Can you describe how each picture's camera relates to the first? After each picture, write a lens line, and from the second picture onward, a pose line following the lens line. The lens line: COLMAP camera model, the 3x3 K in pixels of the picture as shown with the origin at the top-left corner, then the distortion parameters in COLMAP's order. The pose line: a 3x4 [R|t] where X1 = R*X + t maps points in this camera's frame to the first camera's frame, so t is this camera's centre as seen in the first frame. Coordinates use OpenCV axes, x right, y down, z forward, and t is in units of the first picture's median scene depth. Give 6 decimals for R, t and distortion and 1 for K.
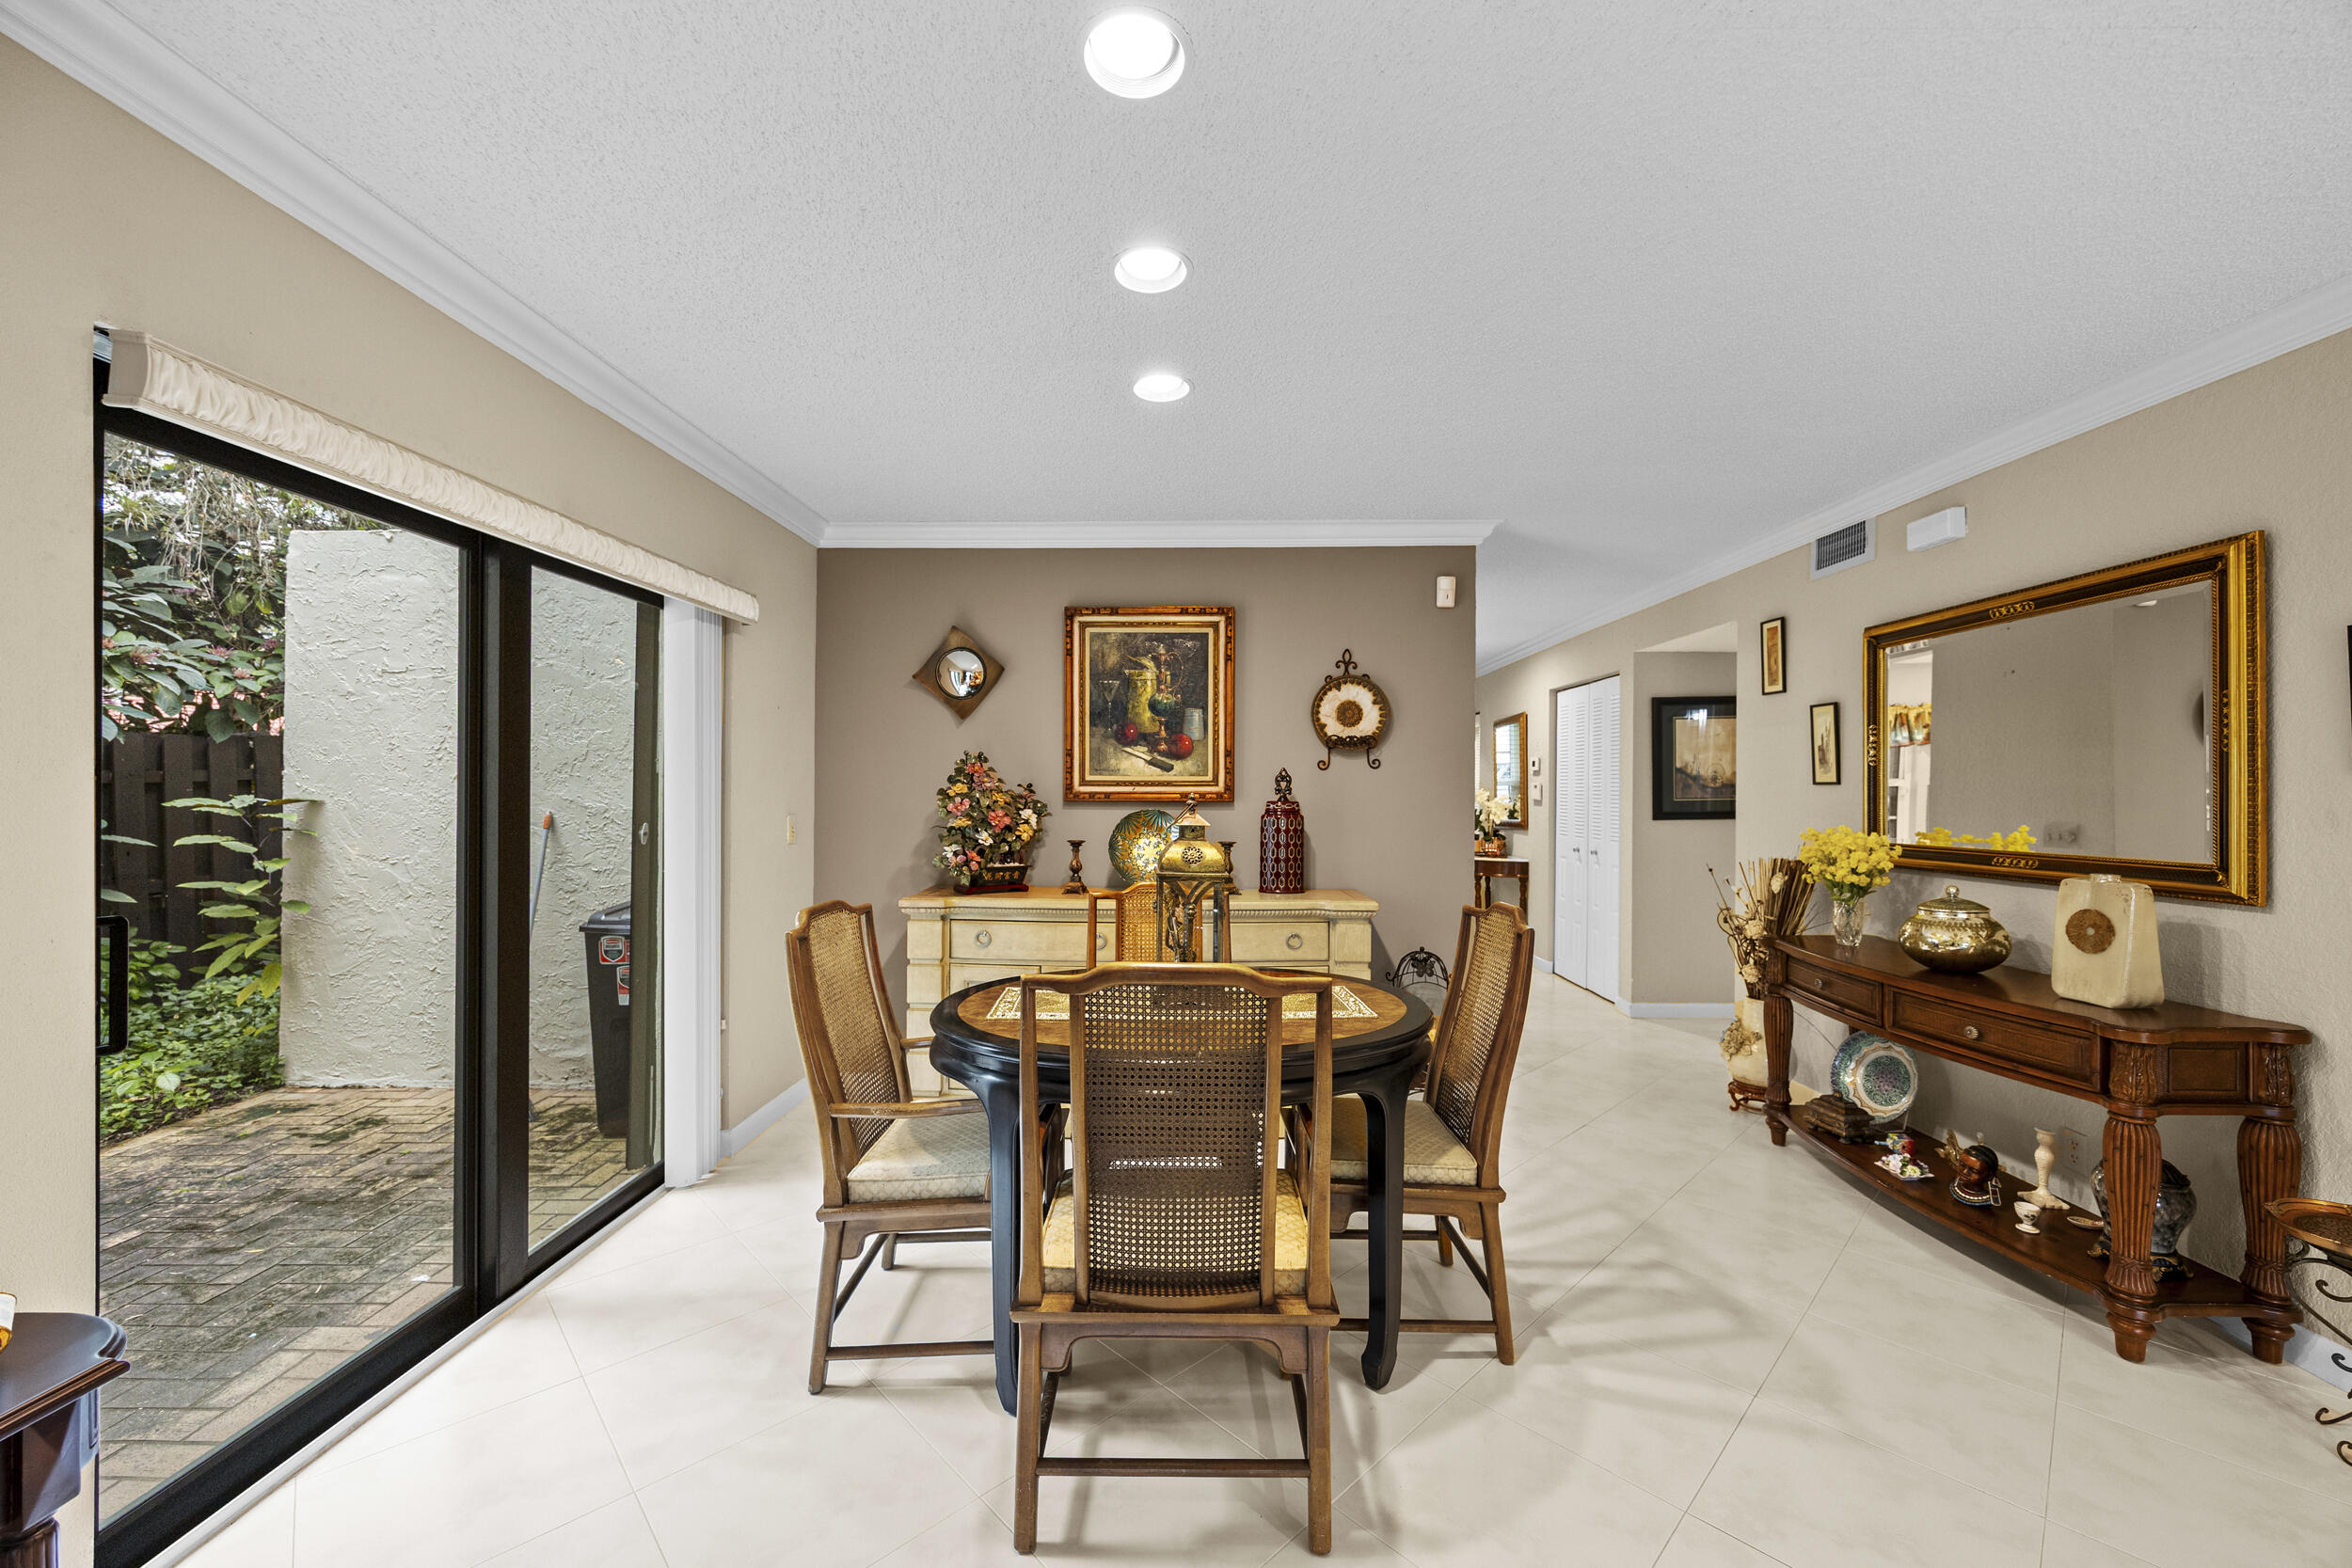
lens RADIAL K [[903.7, 0, 1185.8], [0, 903.7, 788.3], [0, 0, 1]] dist [-0.001884, 0.000242]
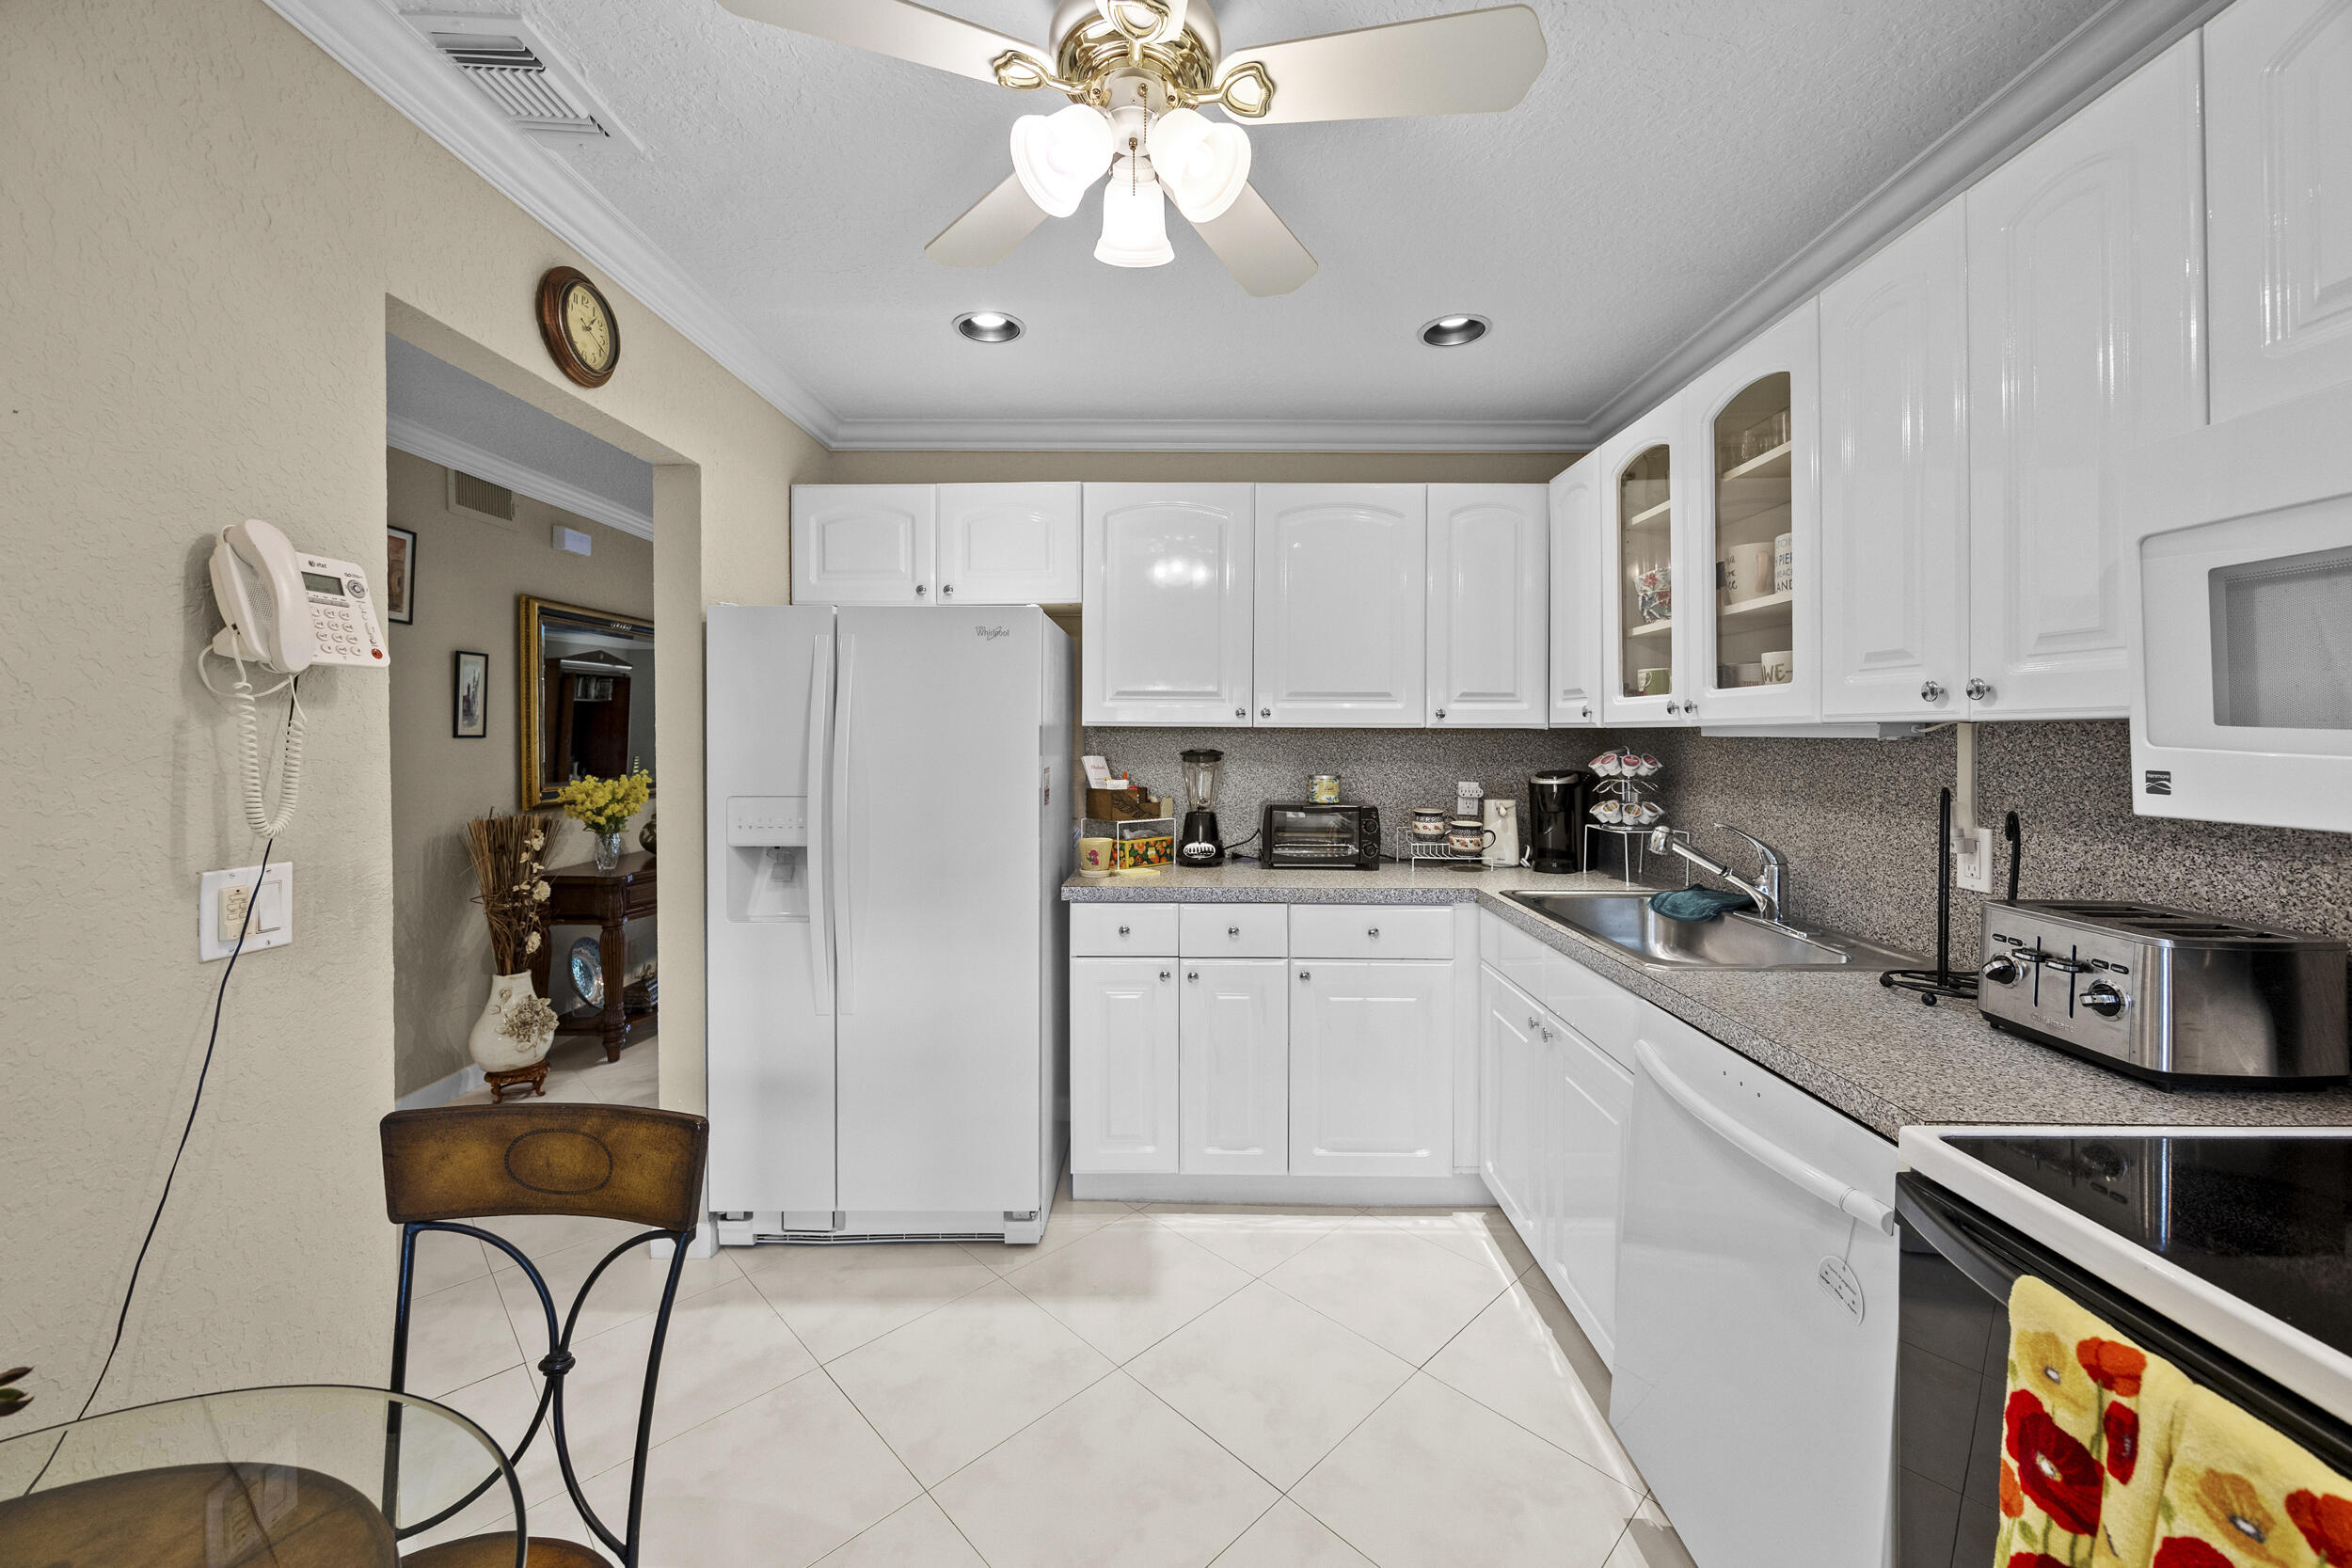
lens RADIAL K [[903.7, 0, 1185.8], [0, 903.7, 788.3], [0, 0, 1]] dist [-0.001884, 0.000242]
pose [[-0.999908, -0.007804, -0.011125, -0.033285], [-0.008421, 0.998363, 0.056576, -0.010787], [0.010666, 0.056664, -0.998336, 1.887327]]
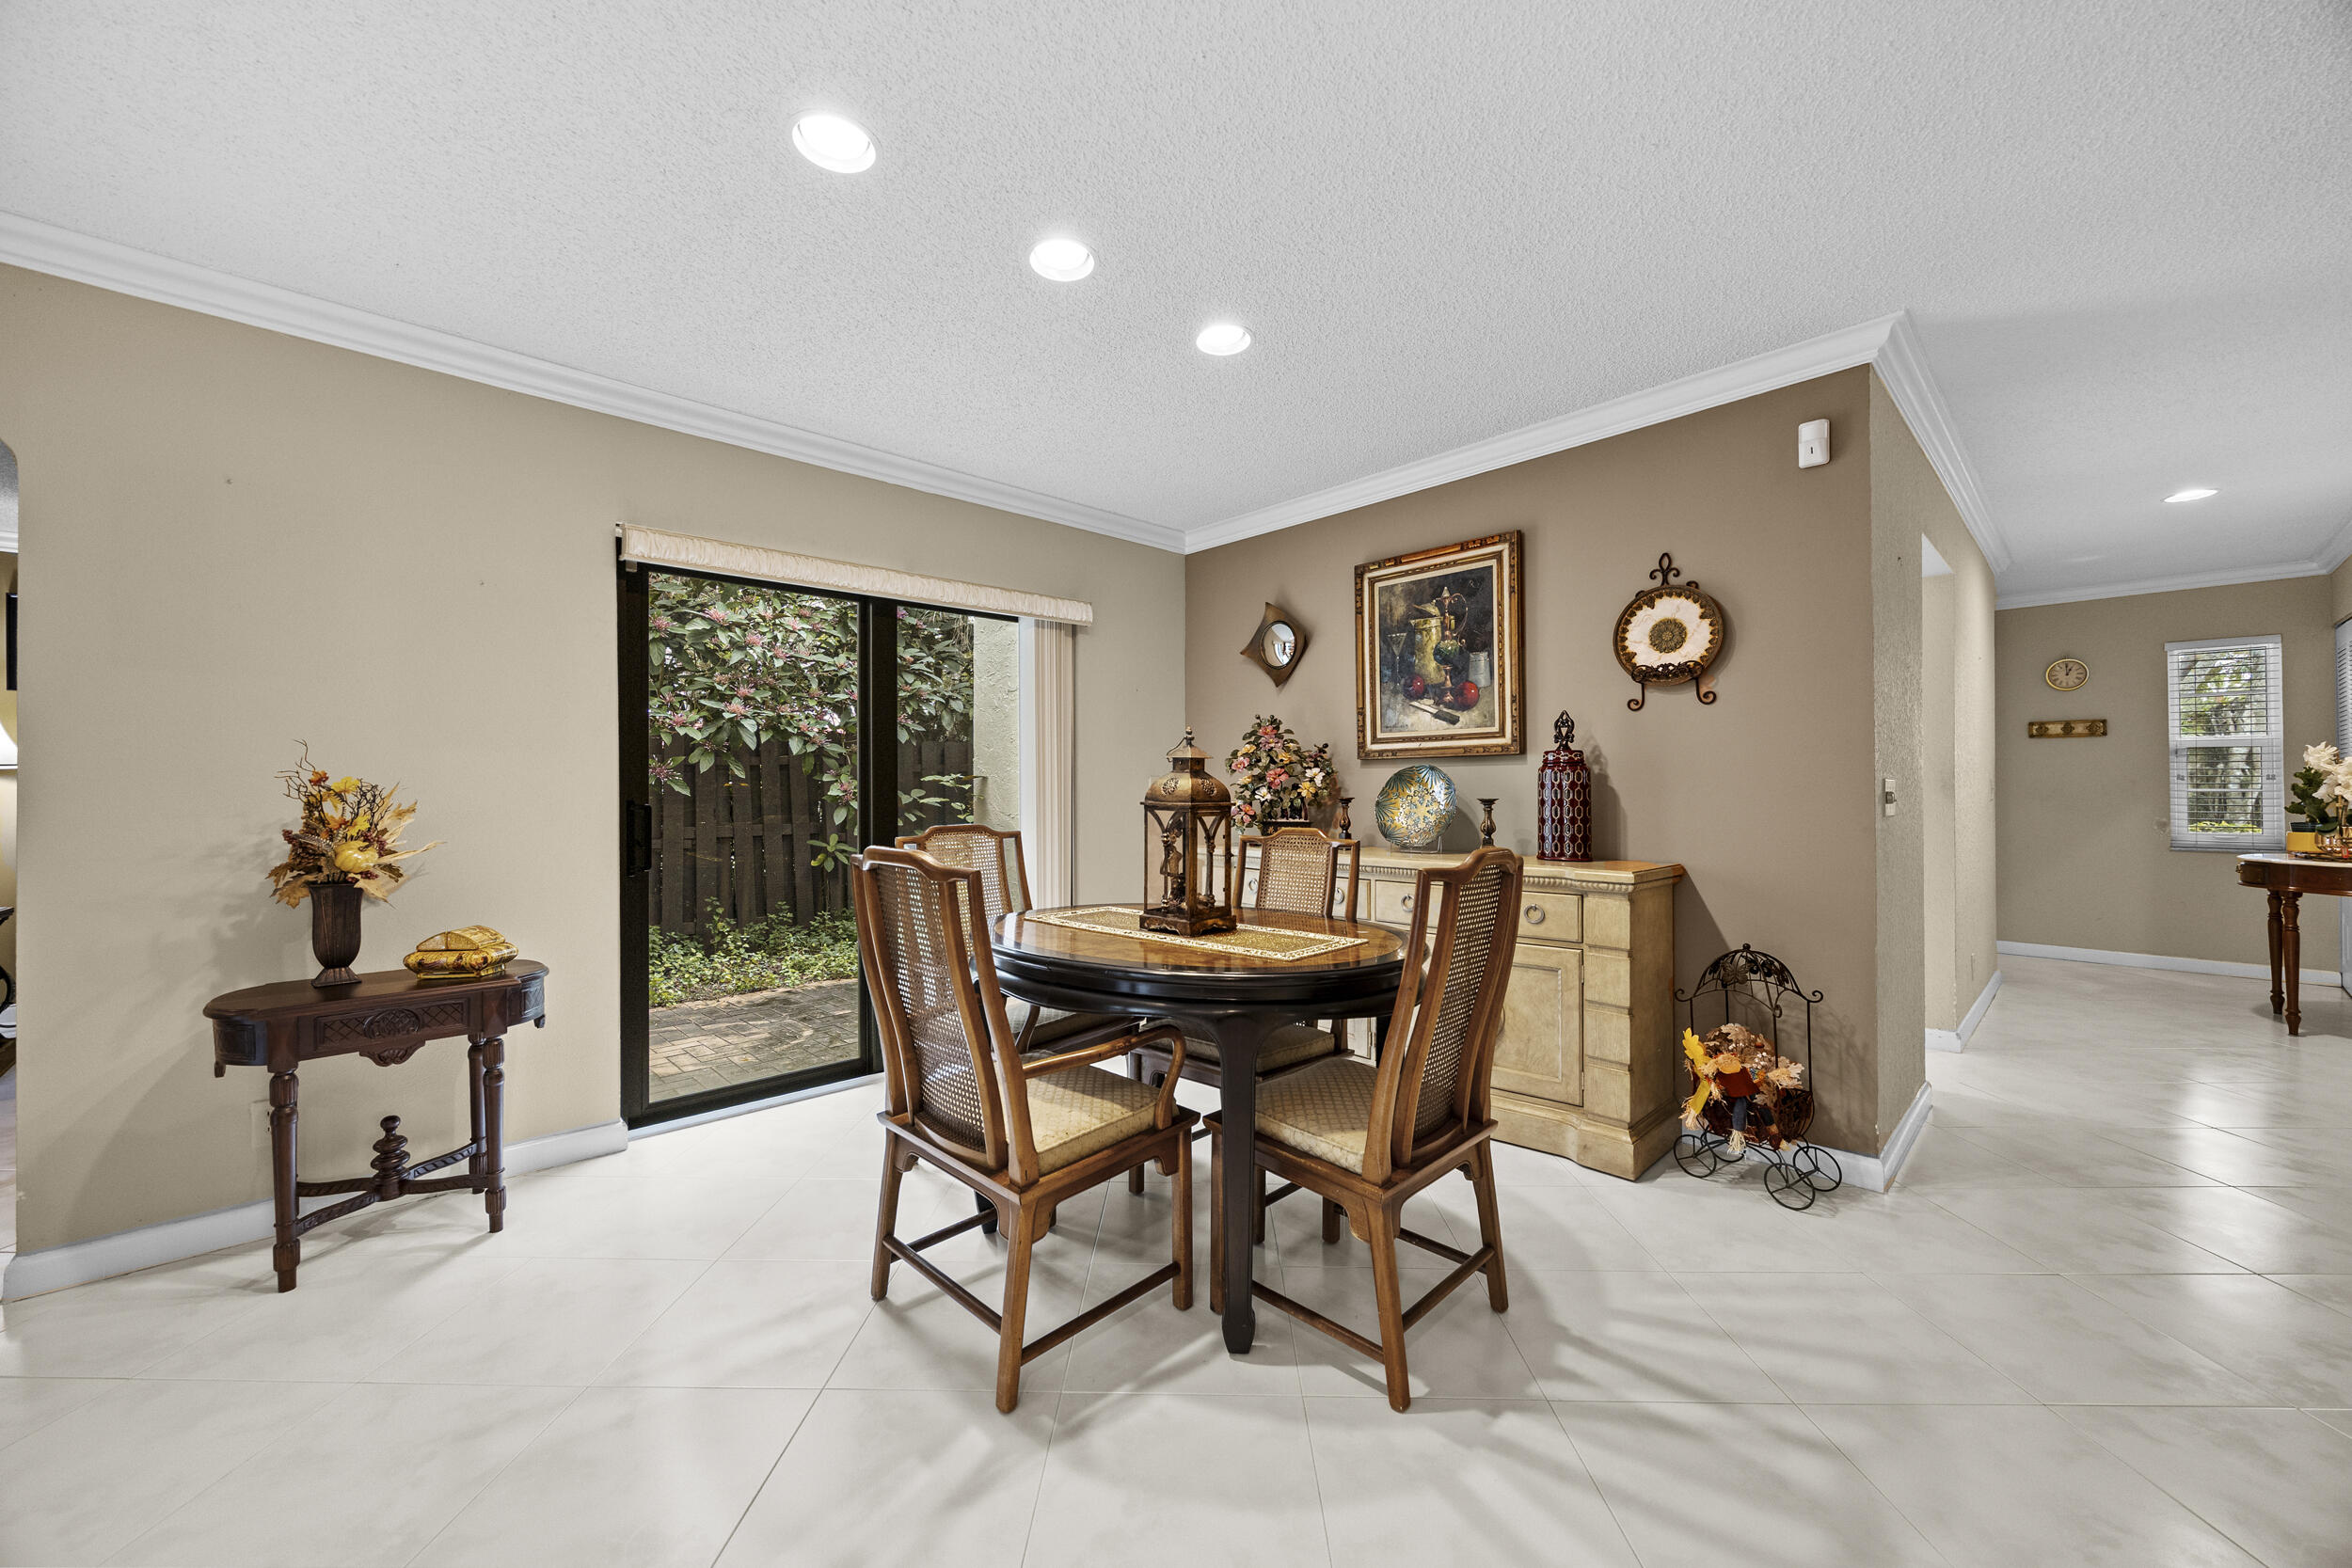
lens RADIAL K [[895.2, 0, 1177.9], [0, 895.2, 779.3], [0, 0, 1]] dist [0.001094, 0.000094]
pose [[0.700793, -0.015881, -0.713188, 0.433816], [0.010823, 0.999874, -0.011631, 0.045080], [0.713283, 0.000432, 0.700876, 0.163995]]
